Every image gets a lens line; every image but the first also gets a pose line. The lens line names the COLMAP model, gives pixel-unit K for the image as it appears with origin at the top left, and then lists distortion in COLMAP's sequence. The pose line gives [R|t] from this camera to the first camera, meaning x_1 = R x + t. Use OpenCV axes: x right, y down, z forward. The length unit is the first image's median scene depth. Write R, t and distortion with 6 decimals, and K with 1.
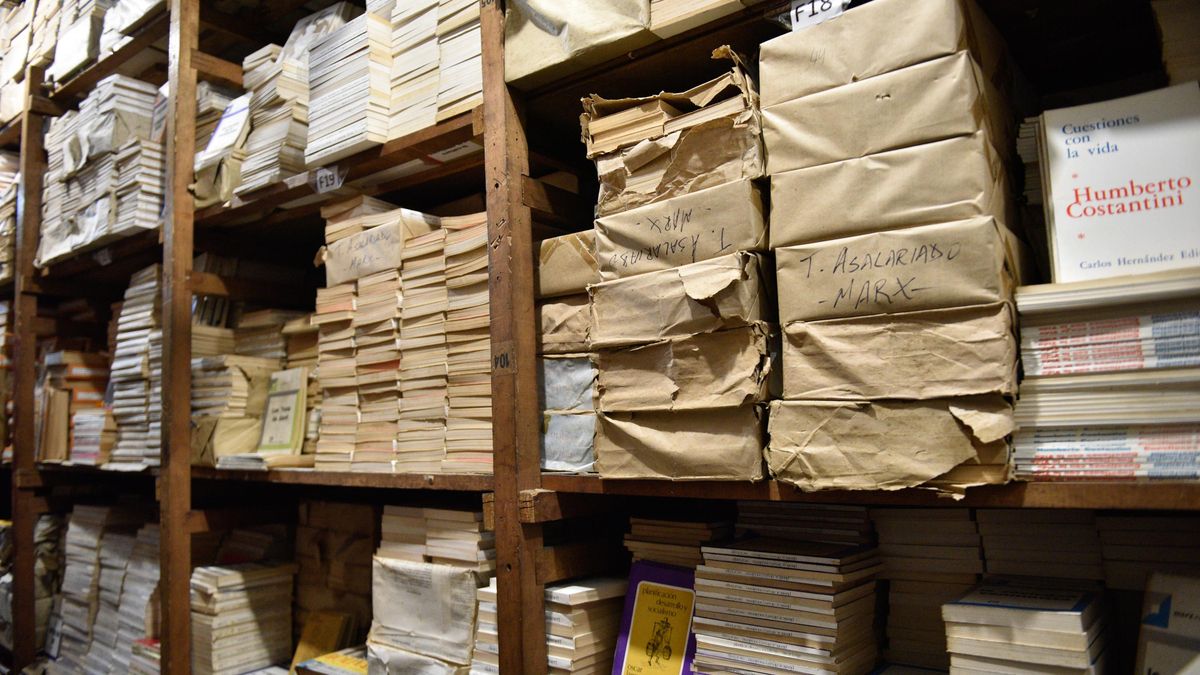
lens RADIAL K [[818.8, 0, 600.4], [0, 818.8, 343.8], [0, 0, 1]] dist [-0.053879, 0.000202]
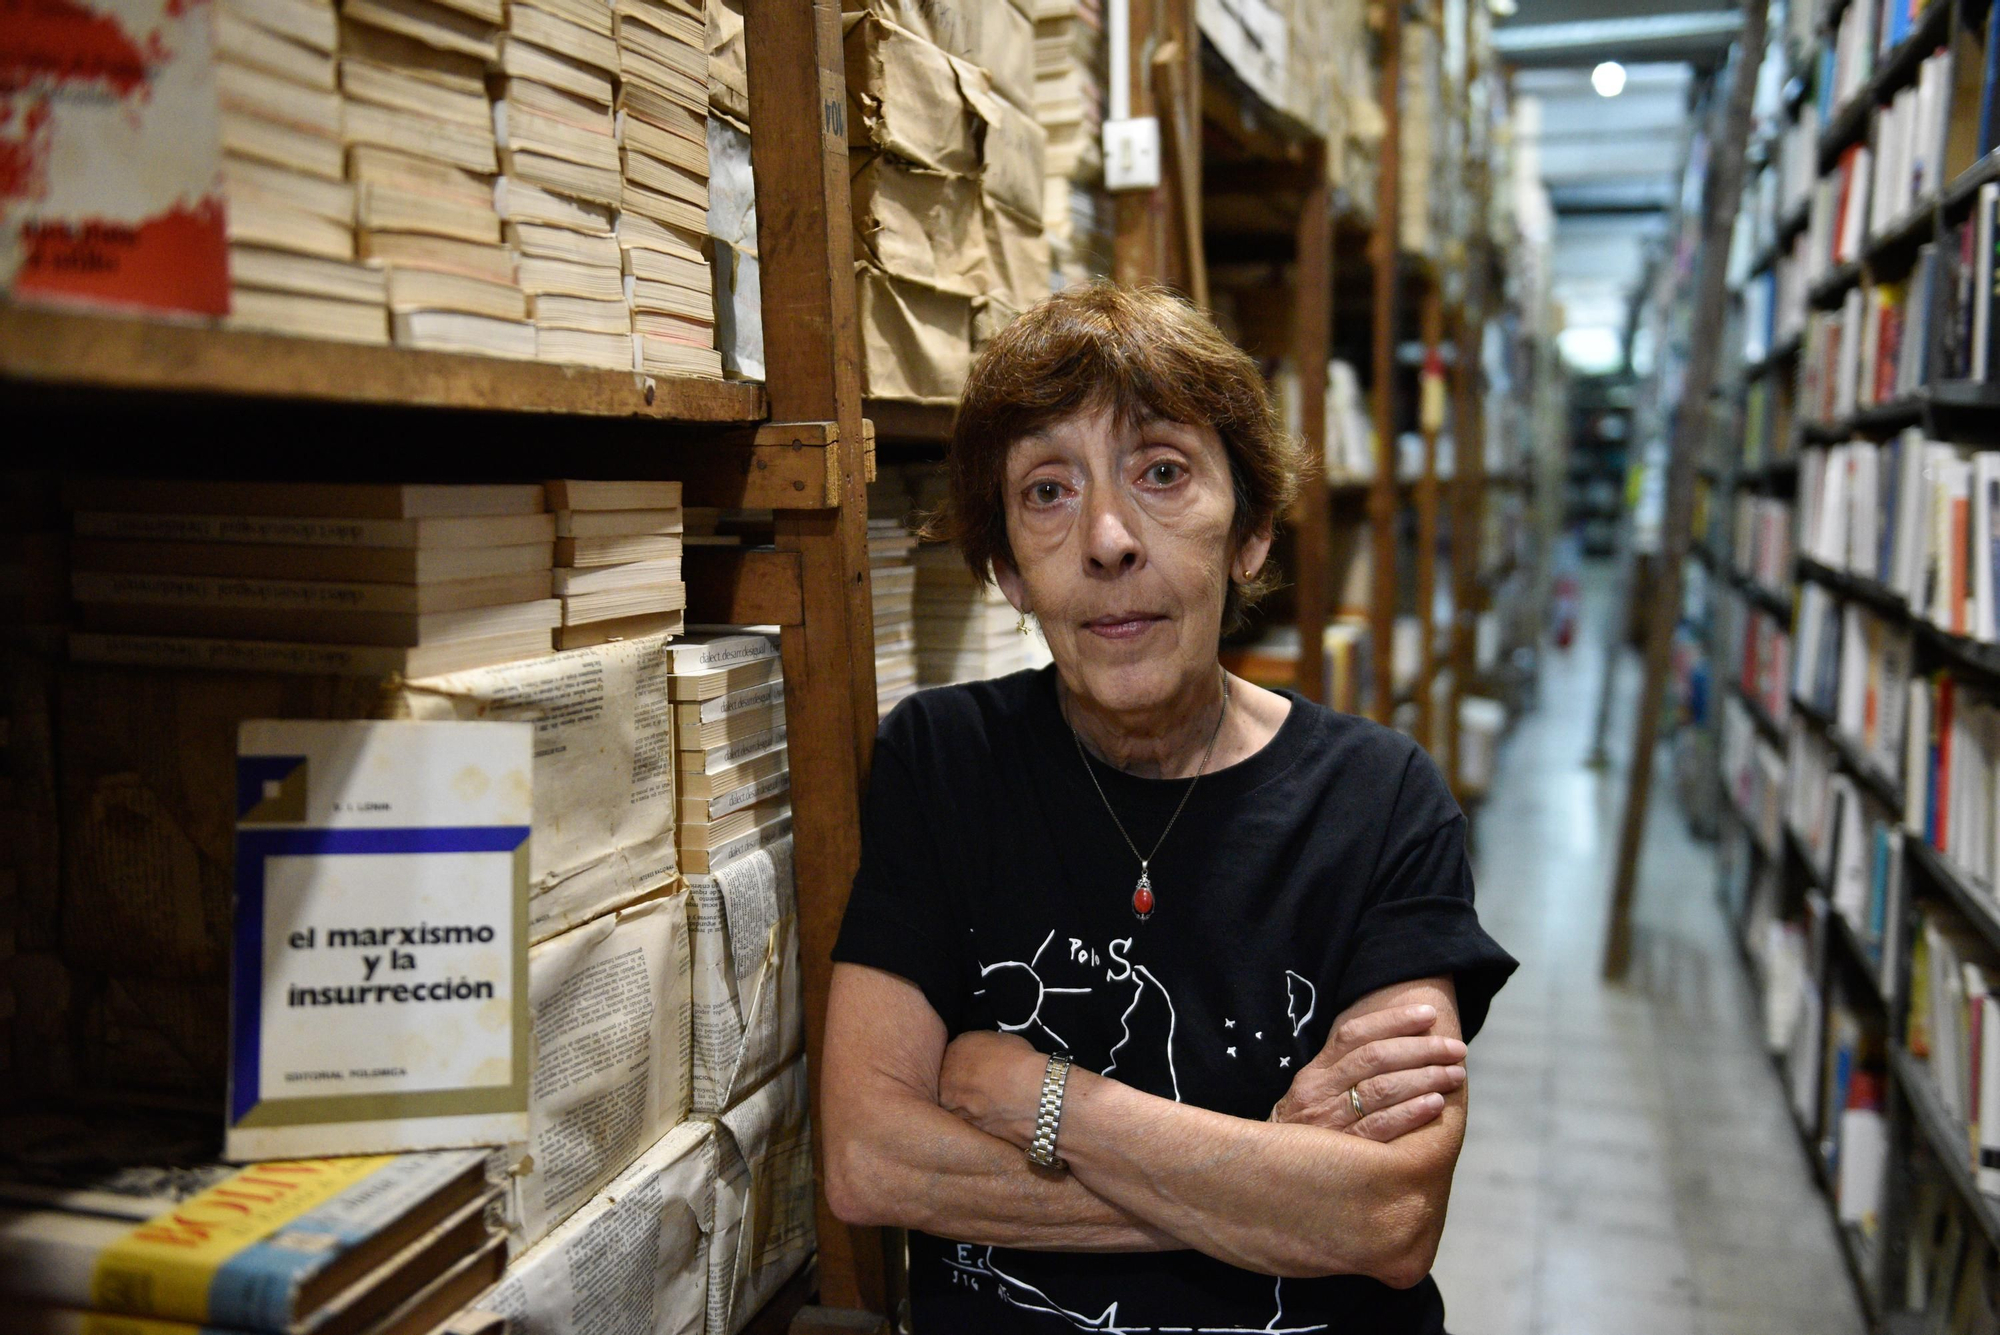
lens RADIAL K [[2023.9, 0, 994.5], [0, 2023.9, 673.0], [0, 0, 1]] dist [0.048791, 0.000000]
pose [[-0.401480, -0.071076, 0.913106, -0.960921], [-0.094334, 0.994891, 0.035965, 0.221164], [-0.910997, -0.071698, -0.406133, 1.109650]]
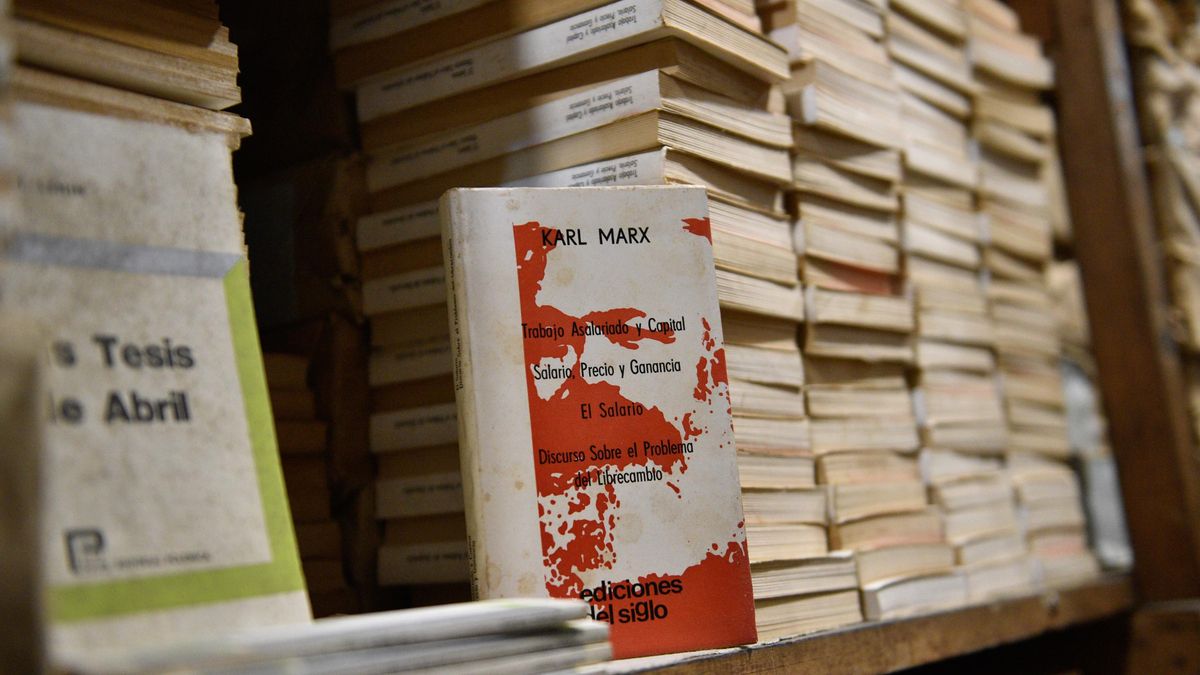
lens RADIAL K [[1437.5, 0, 600.6], [0, 1437.5, 336.6], [0, 0, 1]] dist [0.032337, 0.000000]
pose [[-0.032526, 0.176605, 0.983744, -0.831422], [-0.025370, 0.983802, -0.177455, 0.155383], [-0.999149, -0.030729, -0.027519, 1.143009]]
